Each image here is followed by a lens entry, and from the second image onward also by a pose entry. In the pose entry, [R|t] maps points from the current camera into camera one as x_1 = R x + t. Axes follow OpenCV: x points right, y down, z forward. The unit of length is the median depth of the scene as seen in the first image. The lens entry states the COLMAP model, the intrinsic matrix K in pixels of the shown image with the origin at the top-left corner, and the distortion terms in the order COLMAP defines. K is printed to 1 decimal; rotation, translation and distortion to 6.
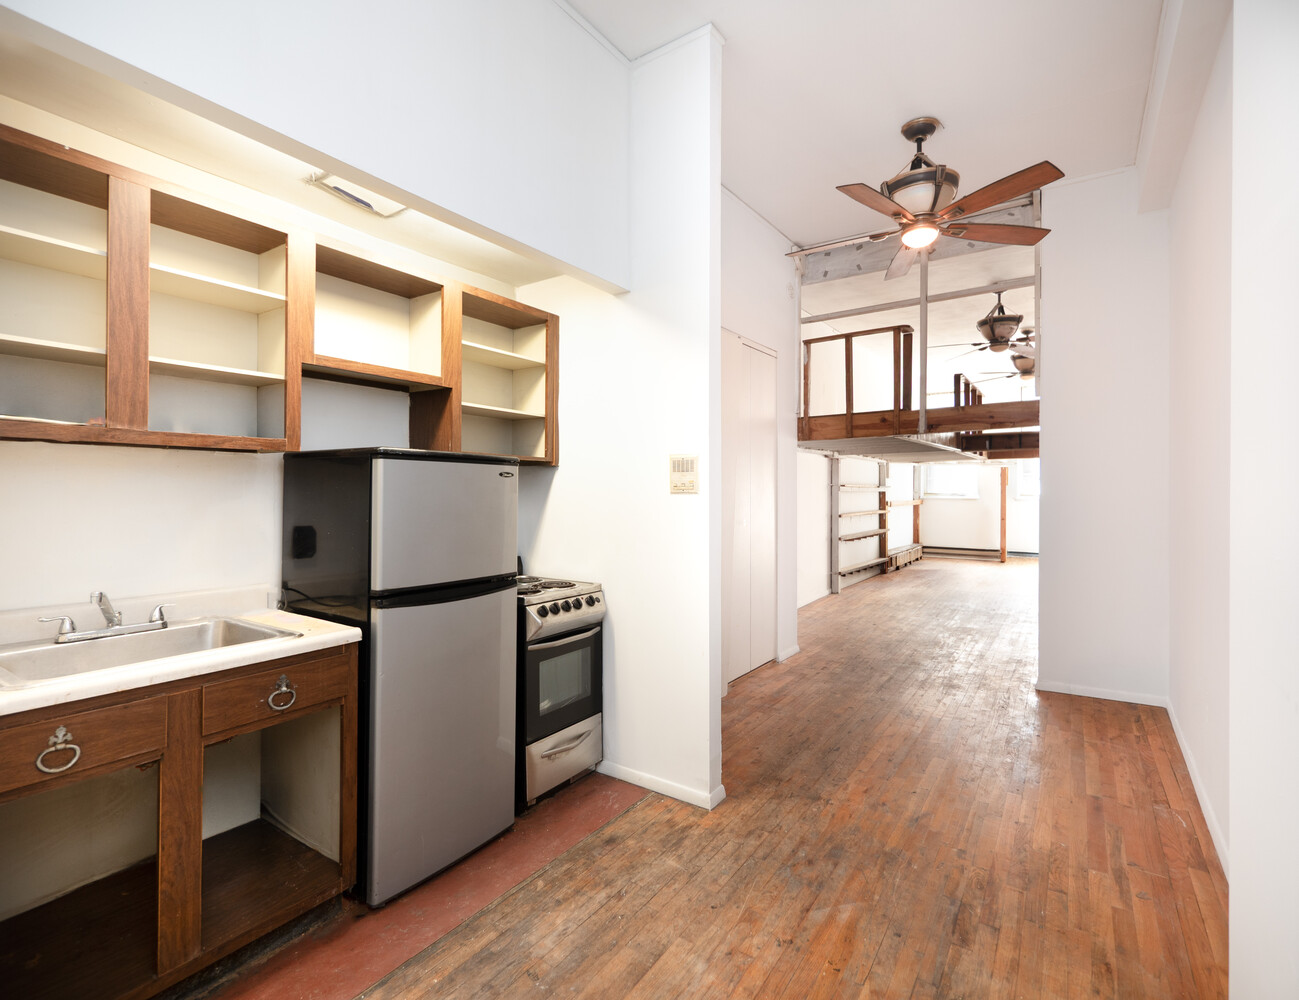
lens RADIAL K [[616.1, 0, 661.1], [0, 616.1, 490.6], [0, 0, 1]] dist [0.000317, -0.000239]
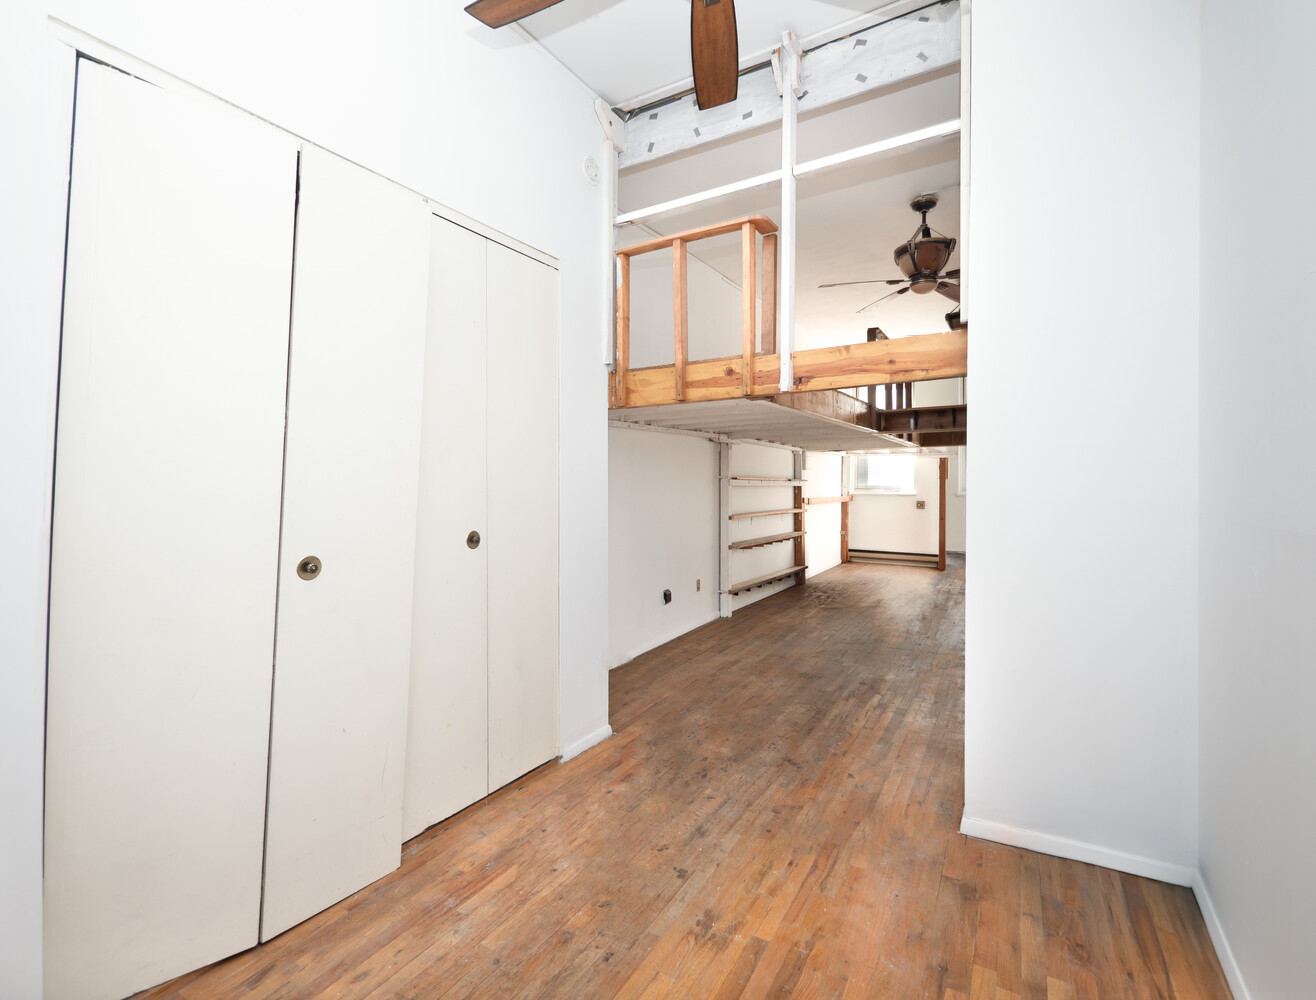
lens RADIAL K [[615.0, 0, 652.6], [0, 615.0, 487.2], [0, 0, 1]] dist [0.003842, 0.000351]
pose [[0.998742, -0.000409, 0.050152, 0.424704], [0.000237, 0.999994, 0.003434, -0.000171], [-0.050153, -0.003418, 0.998736, 0.642840]]
